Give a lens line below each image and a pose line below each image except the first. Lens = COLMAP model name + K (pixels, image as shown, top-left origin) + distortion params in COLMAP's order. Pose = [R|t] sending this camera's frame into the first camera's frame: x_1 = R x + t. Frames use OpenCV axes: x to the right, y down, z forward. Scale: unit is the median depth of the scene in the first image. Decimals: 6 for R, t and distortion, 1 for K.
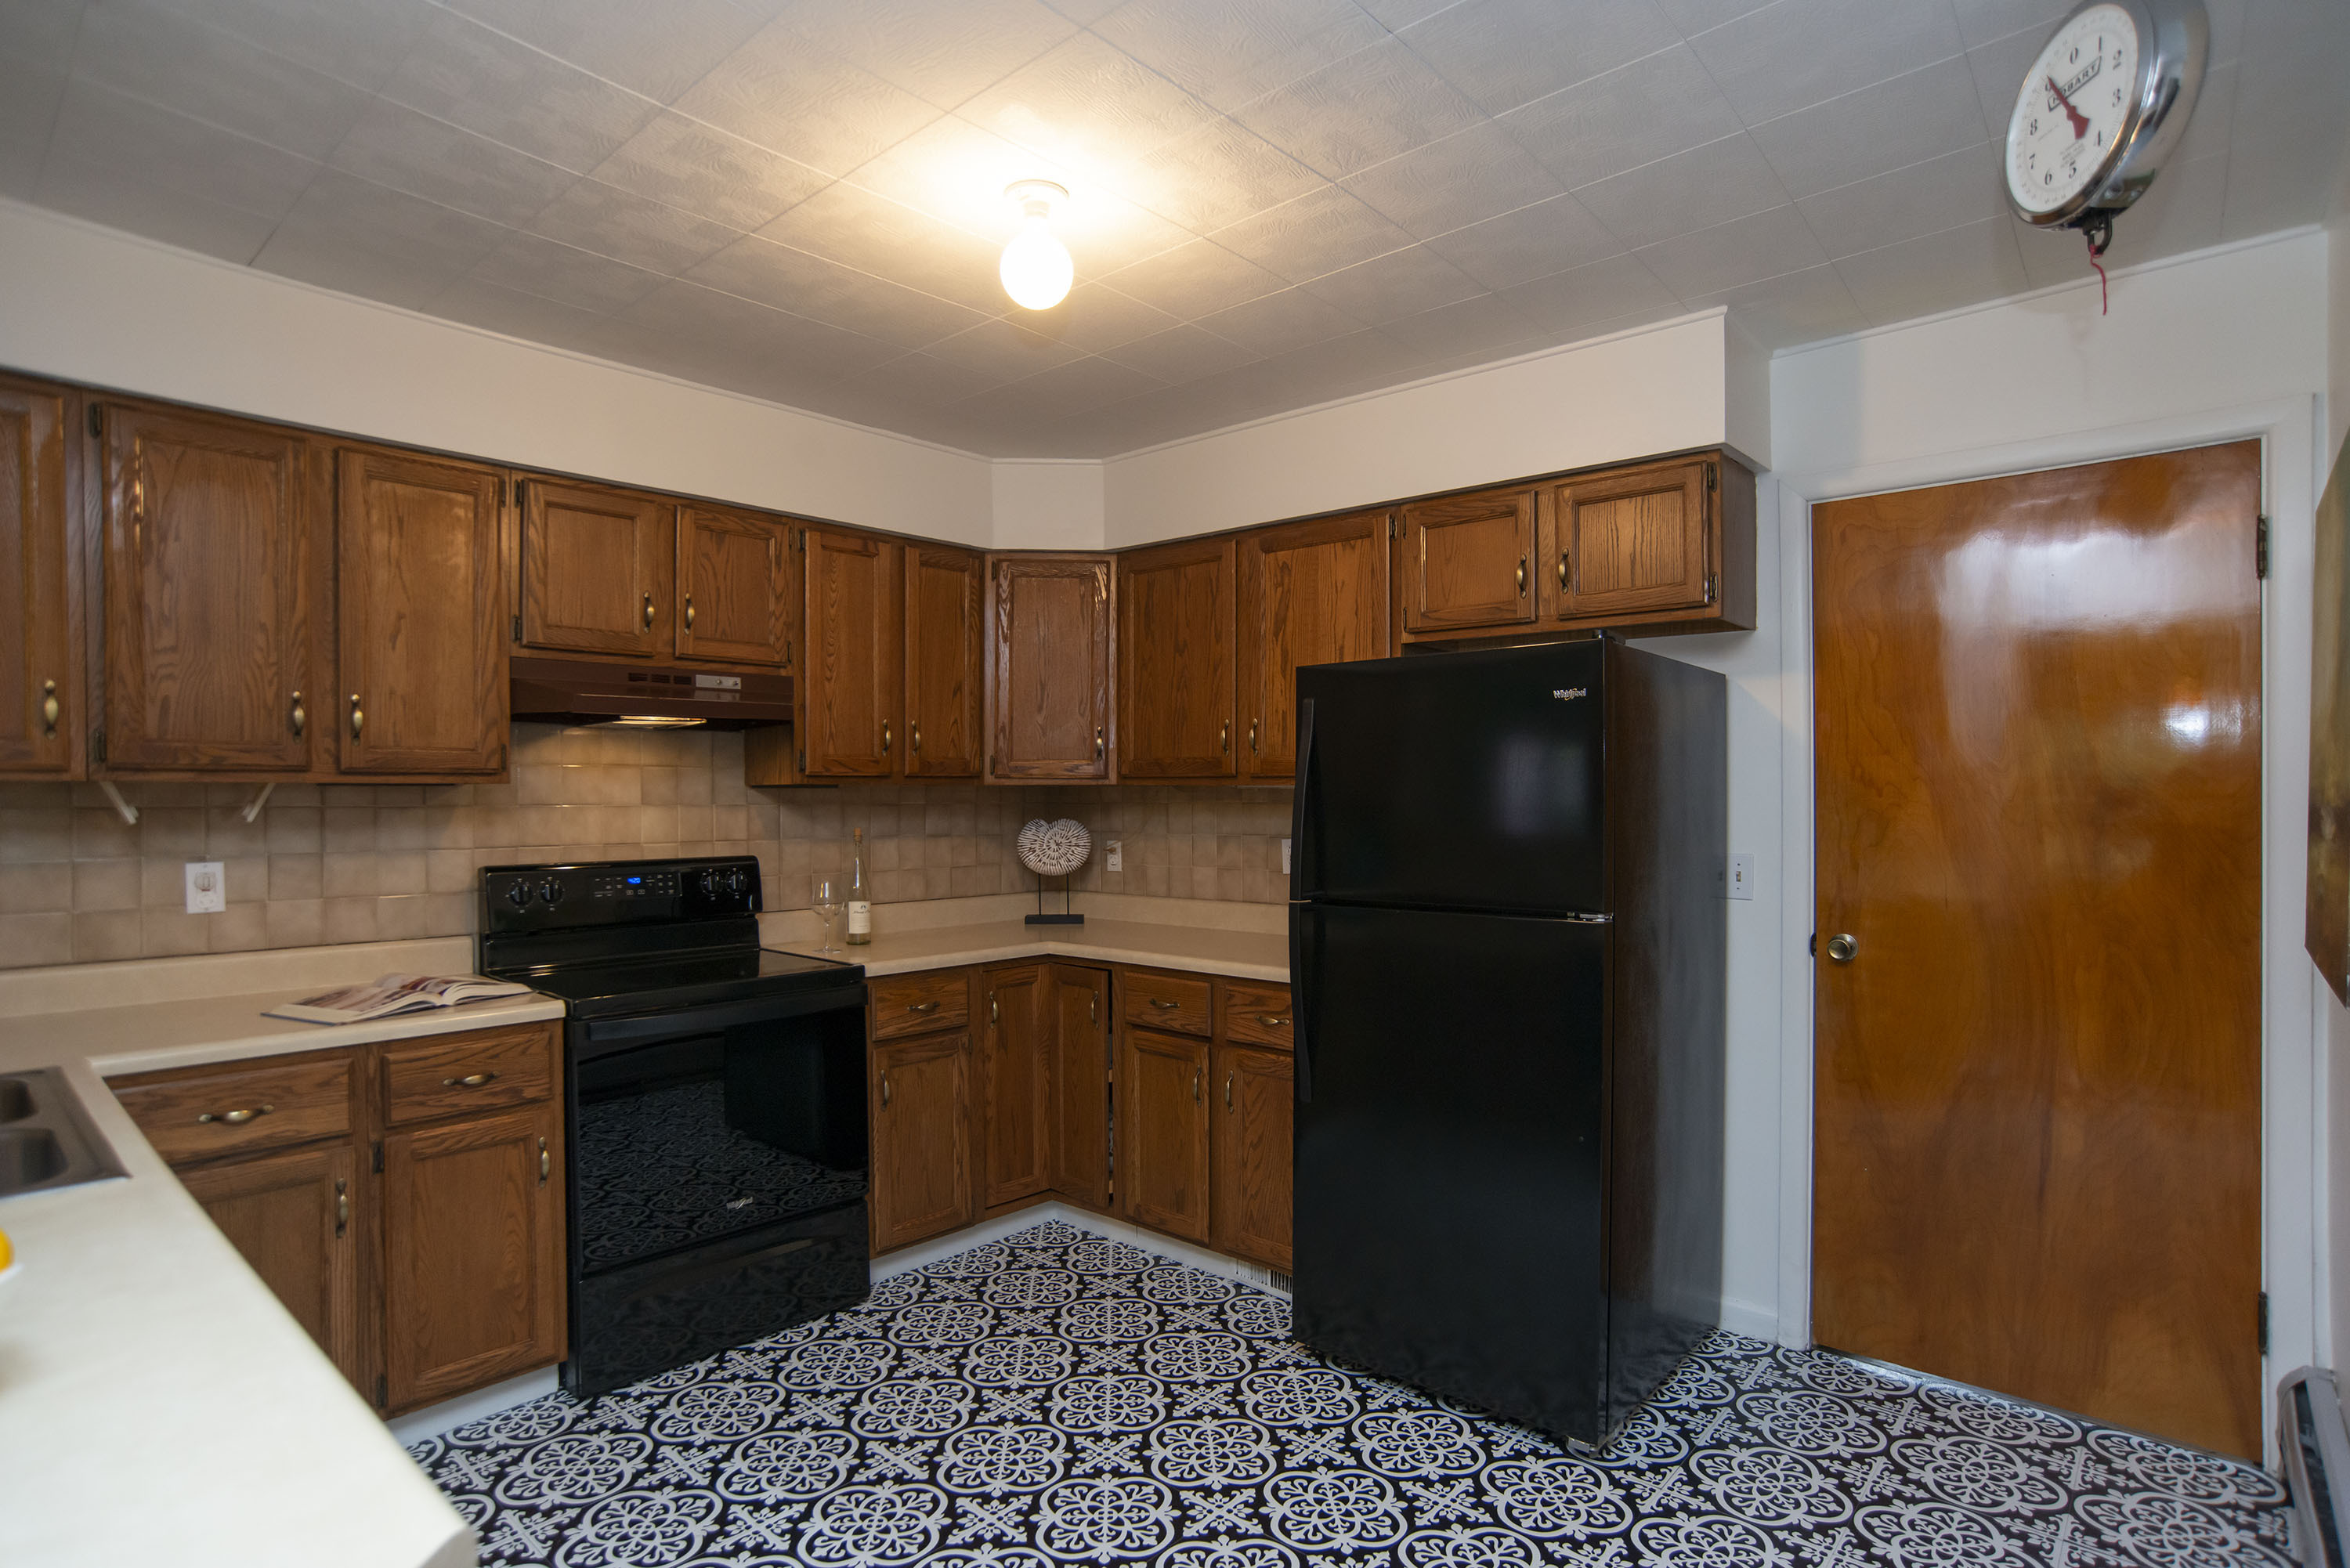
lens RADIAL K [[1187.3, 0, 1182.4], [0, 1187.3, 810.6], [0, 0, 1]] dist [-0.092216, 0.054133]
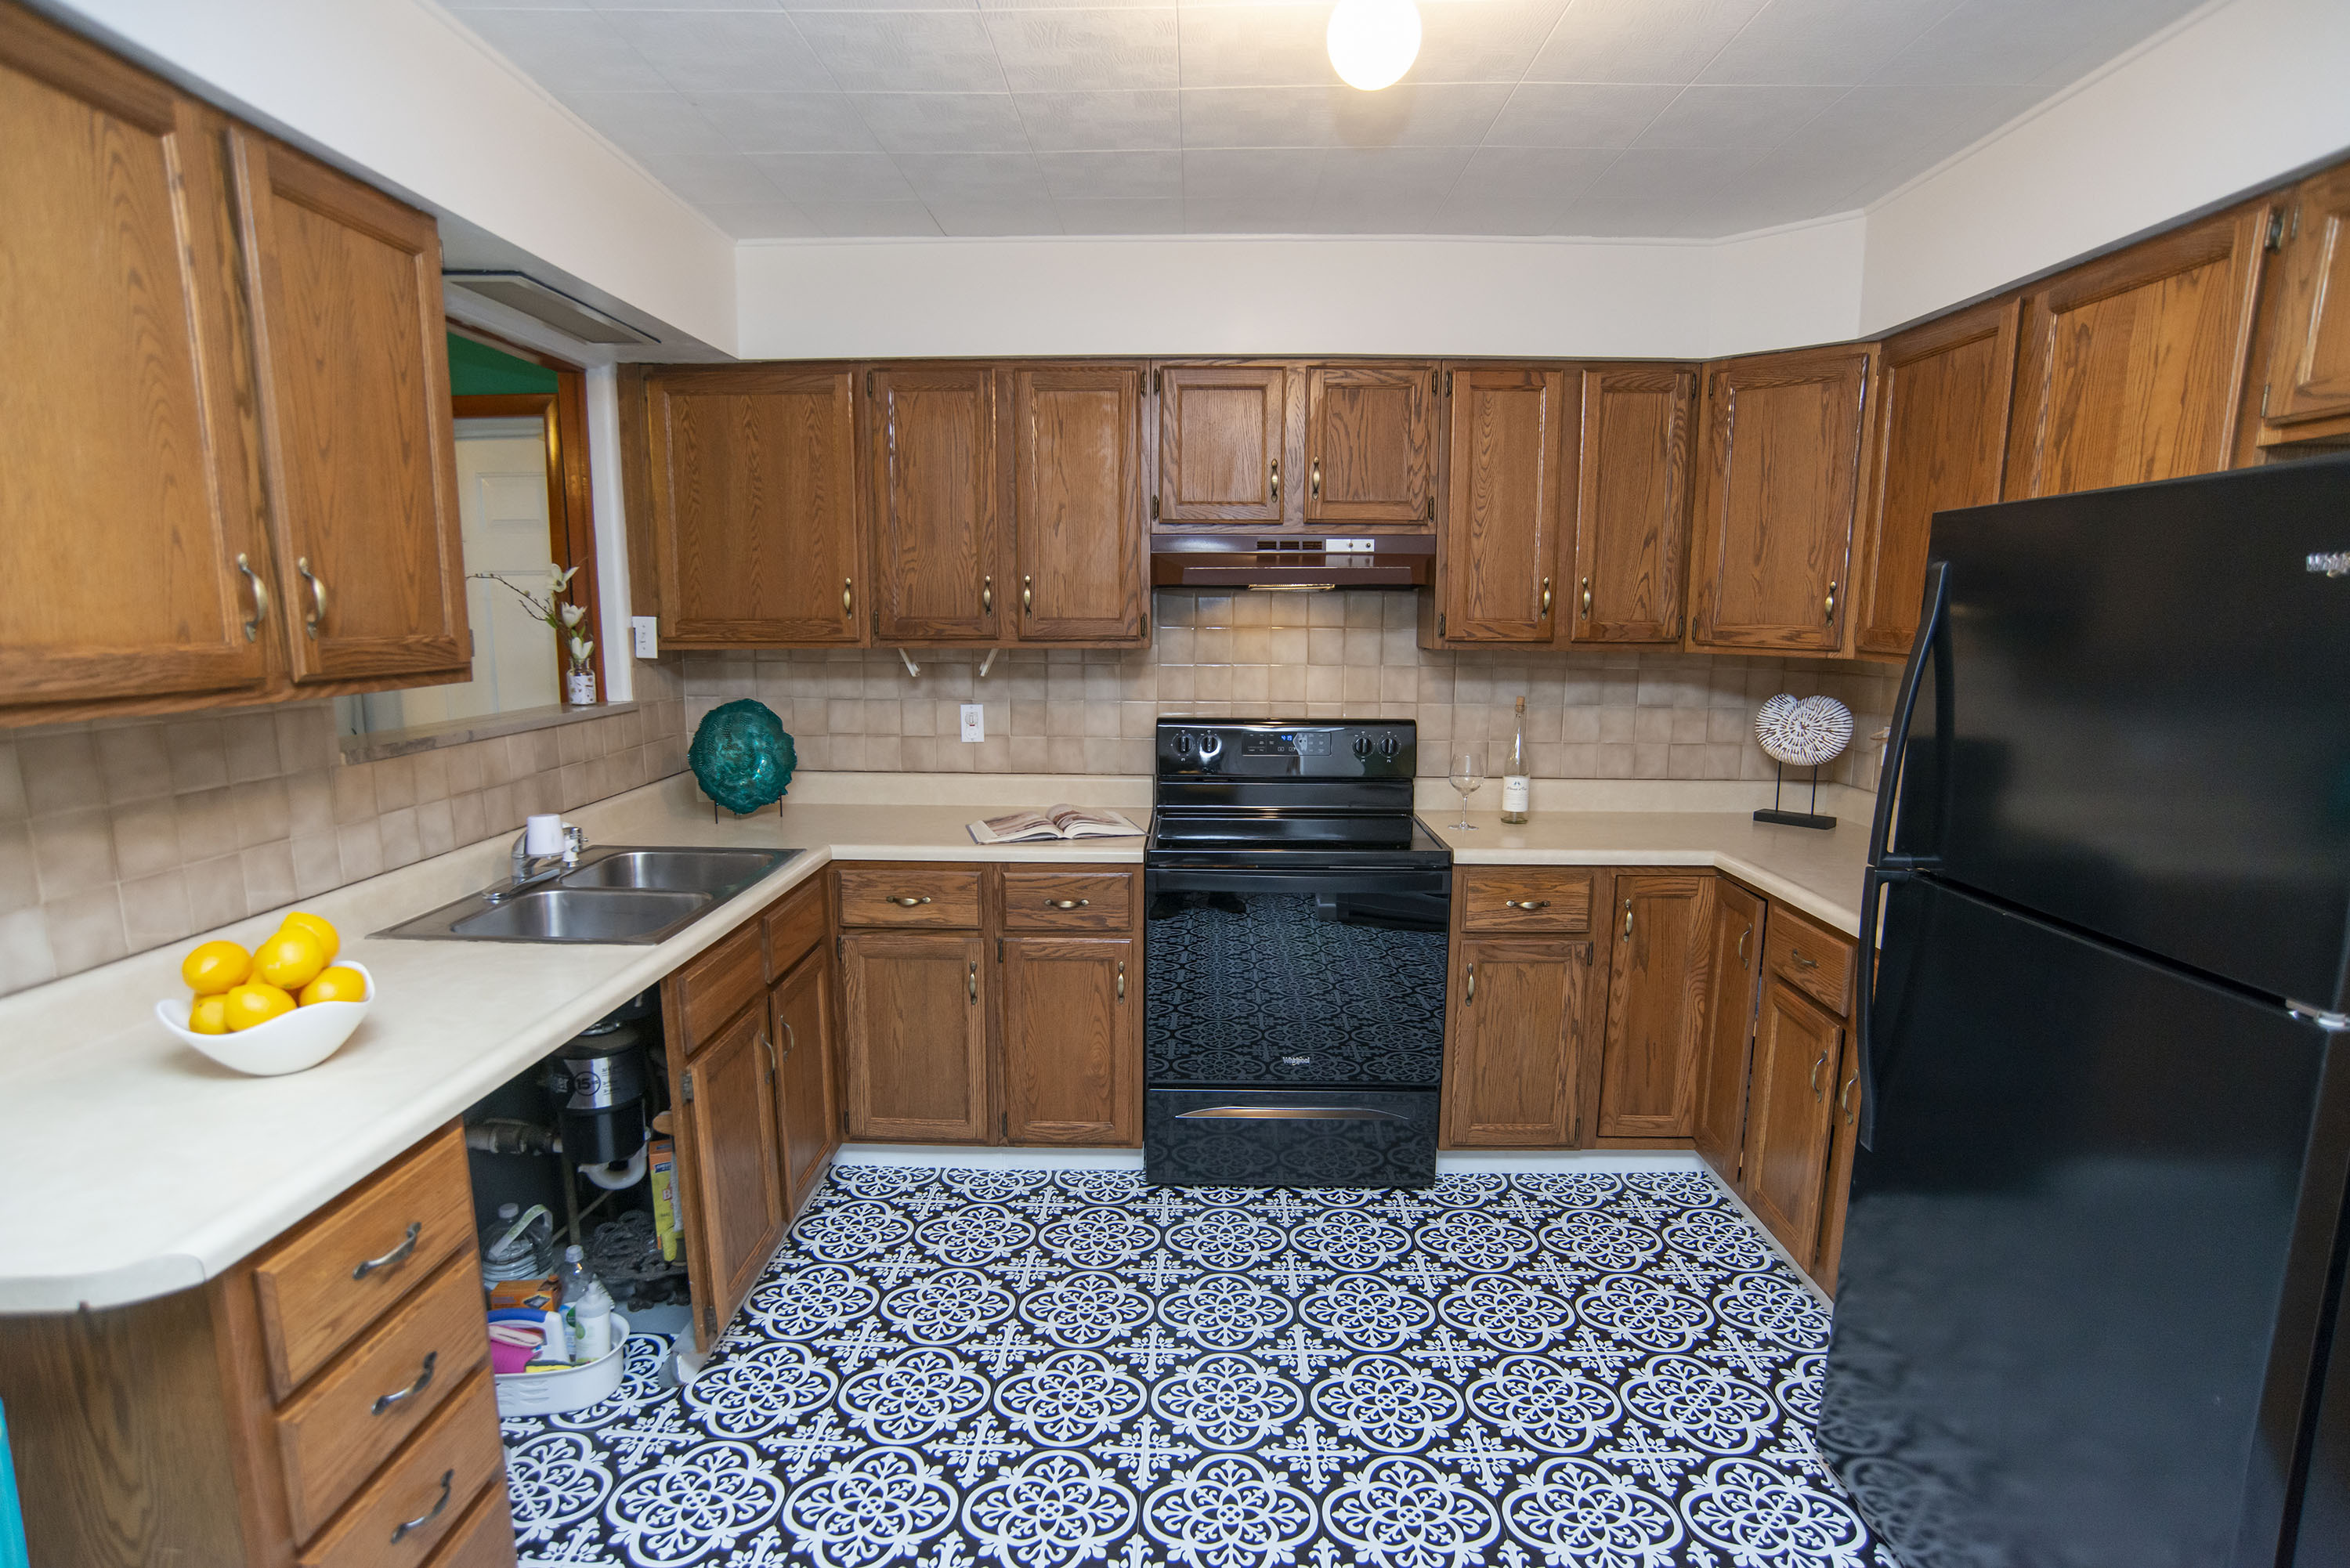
lens RADIAL K [[1210.6, 0, 1175.1], [0, 1210.6, 816.9], [0, 0, 1]] dist [-0.099827, 0.061575]
pose [[0.647954, 0.135101, -0.749602, 0.293715], [-0.014317, 0.986130, 0.165354, -0.049255], [0.761545, -0.096410, 0.640901, 0.216607]]
